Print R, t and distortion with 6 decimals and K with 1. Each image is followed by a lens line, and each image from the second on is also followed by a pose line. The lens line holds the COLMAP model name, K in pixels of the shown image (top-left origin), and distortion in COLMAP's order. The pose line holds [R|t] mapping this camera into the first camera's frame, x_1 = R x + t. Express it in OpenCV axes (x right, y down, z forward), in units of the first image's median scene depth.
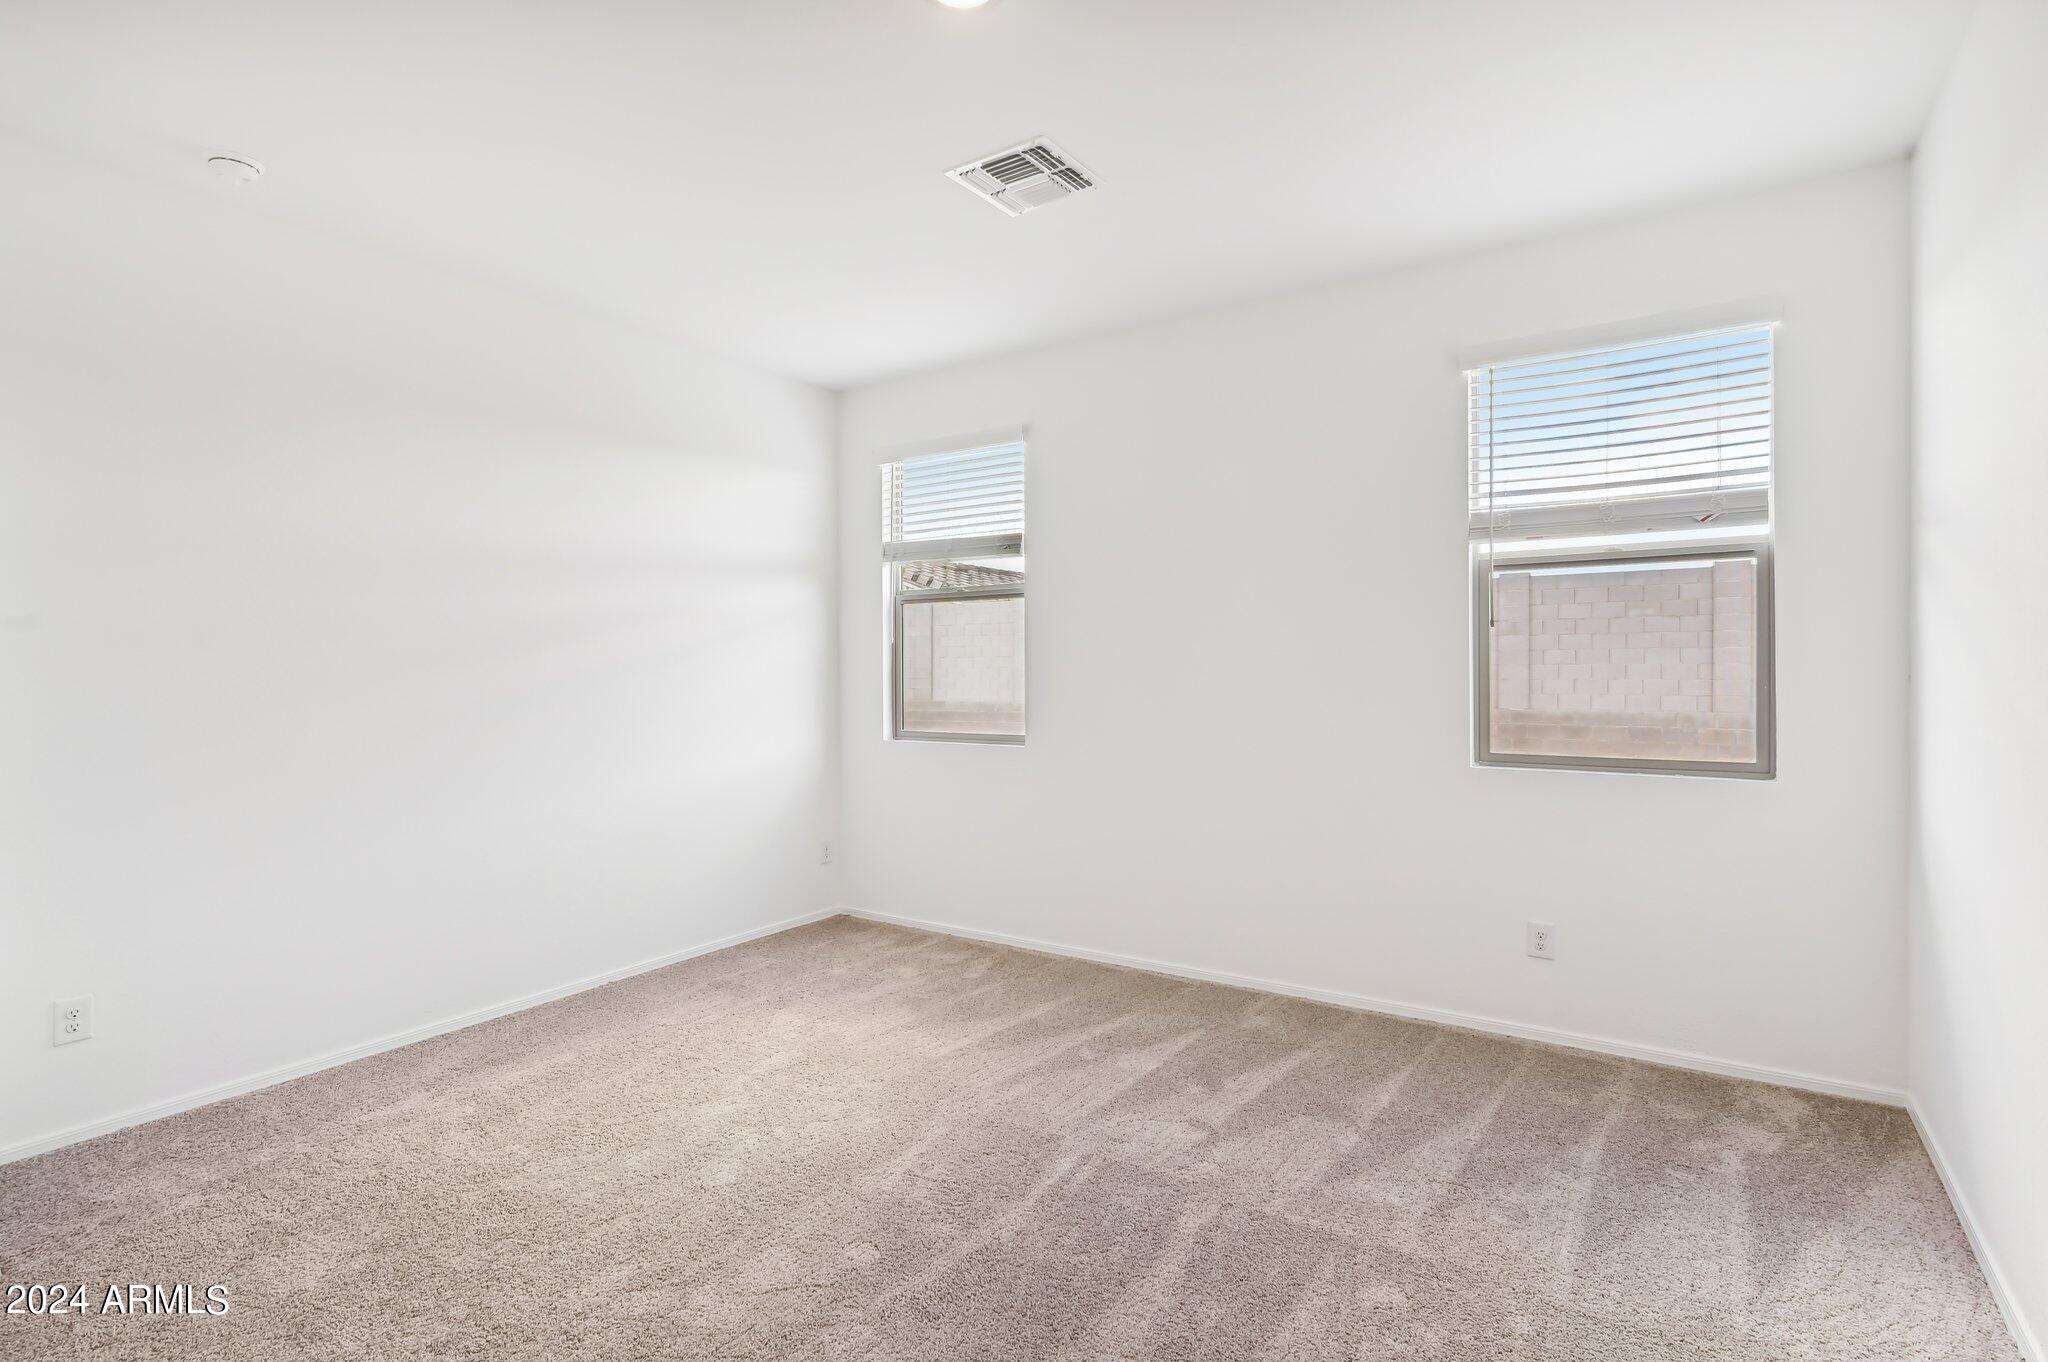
lens RADIAL K [[1026.7, 0, 1029.5], [0, 1026.7, 668.1], [0, 0, 1]] dist [-0.002282, -0.000997]
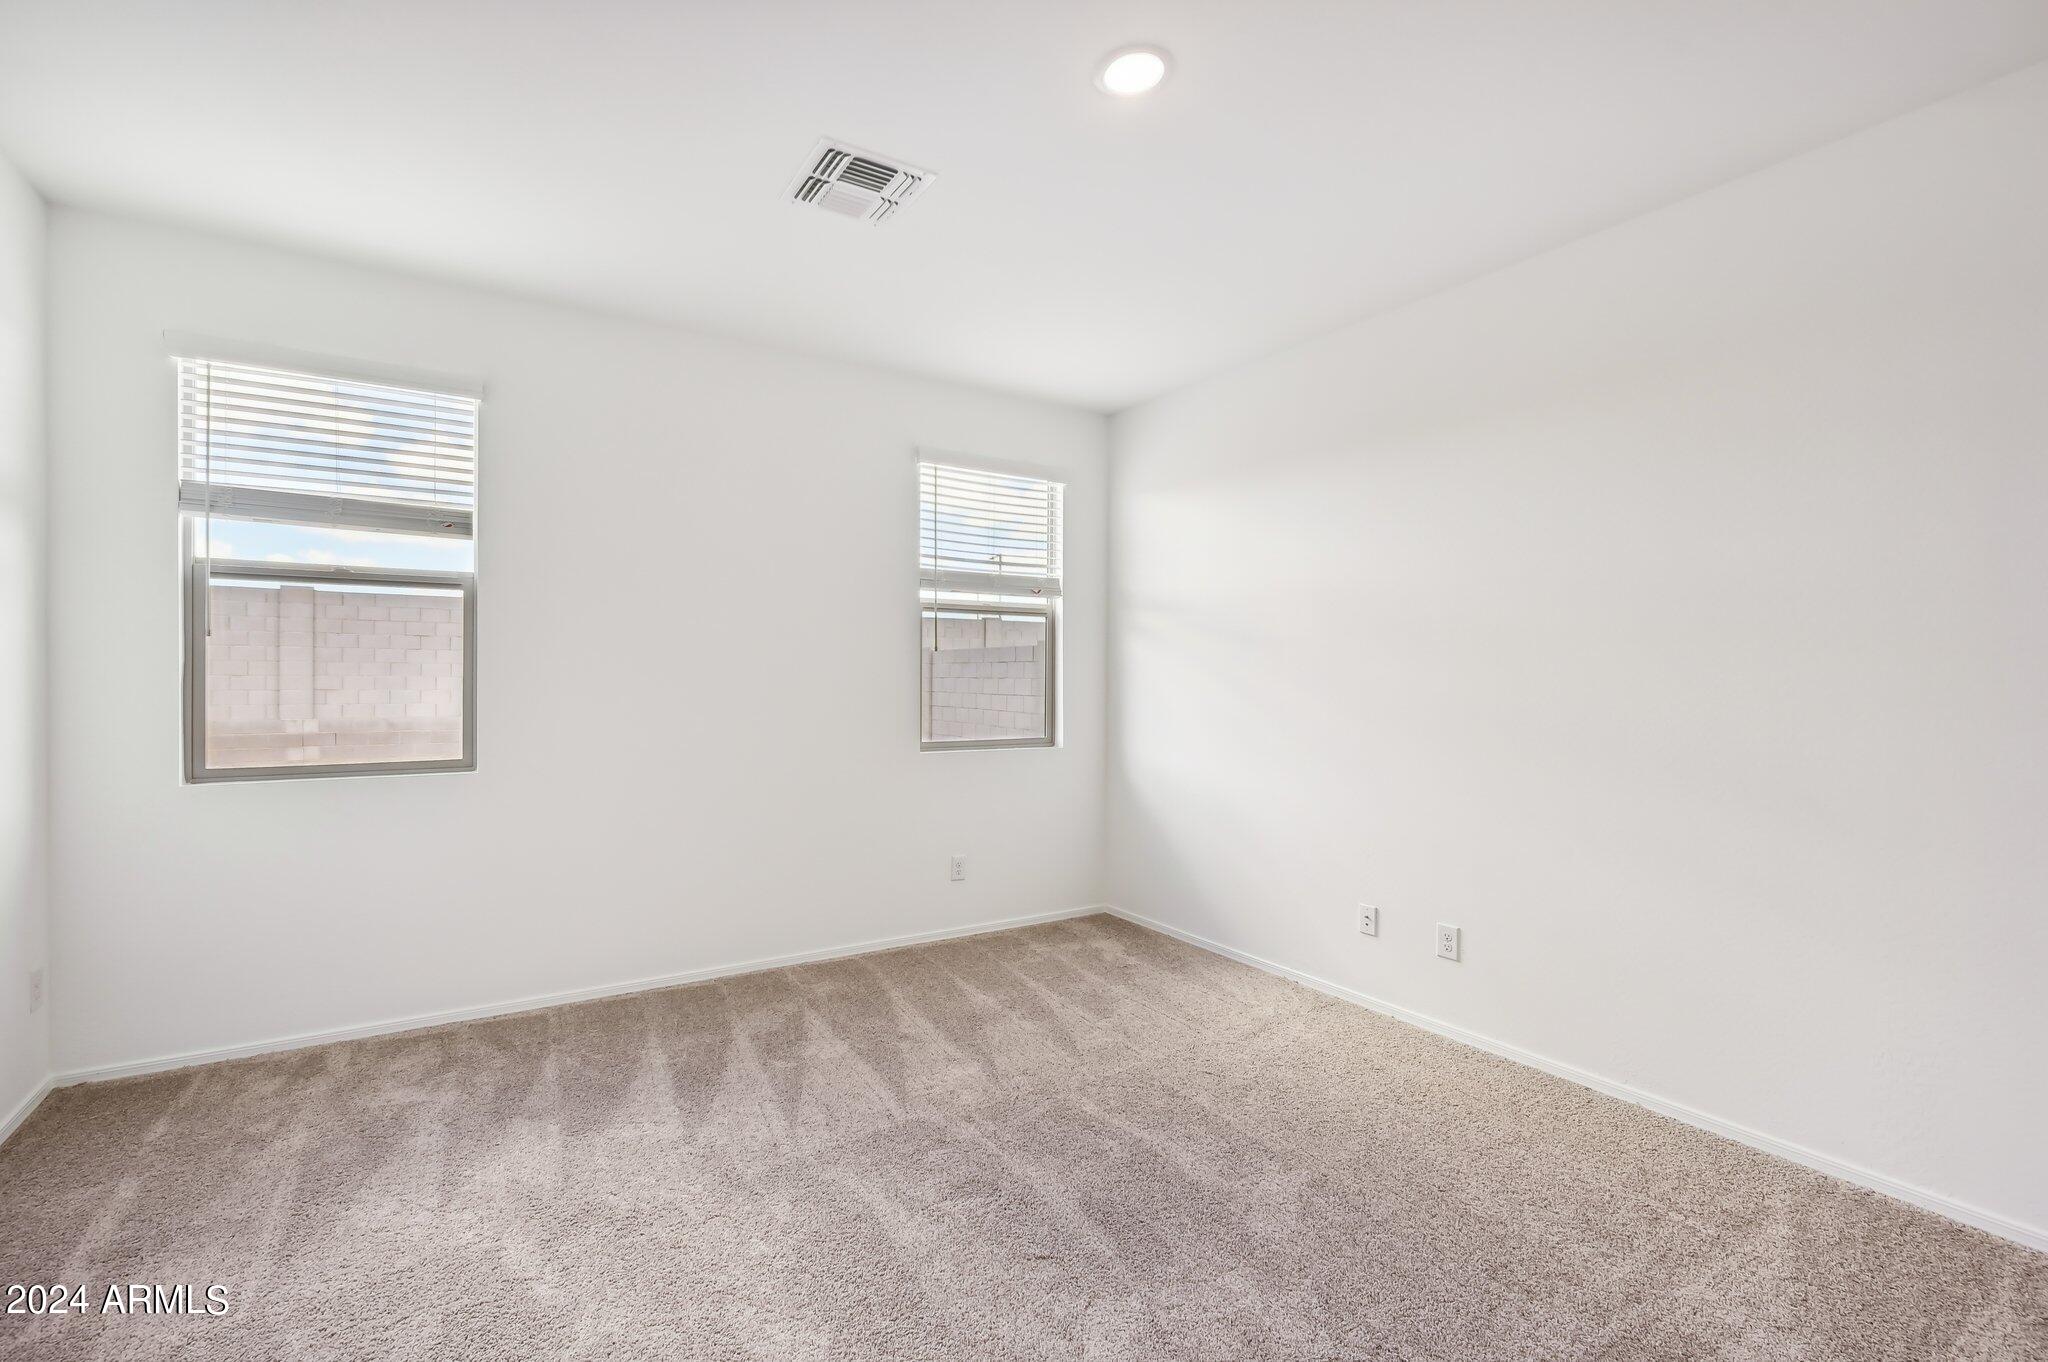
lens RADIAL K [[846.8, 0, 1033.2], [0, 846.8, 671.7], [0, 0, 1]] dist [0.002563, 0.000778]
pose [[0.421646, 0.018021, 0.906581, -0.539815], [-0.005683, 0.999835, -0.017231, 0.007067], [-0.906743, 0.002114, 0.421679, 0.389787]]
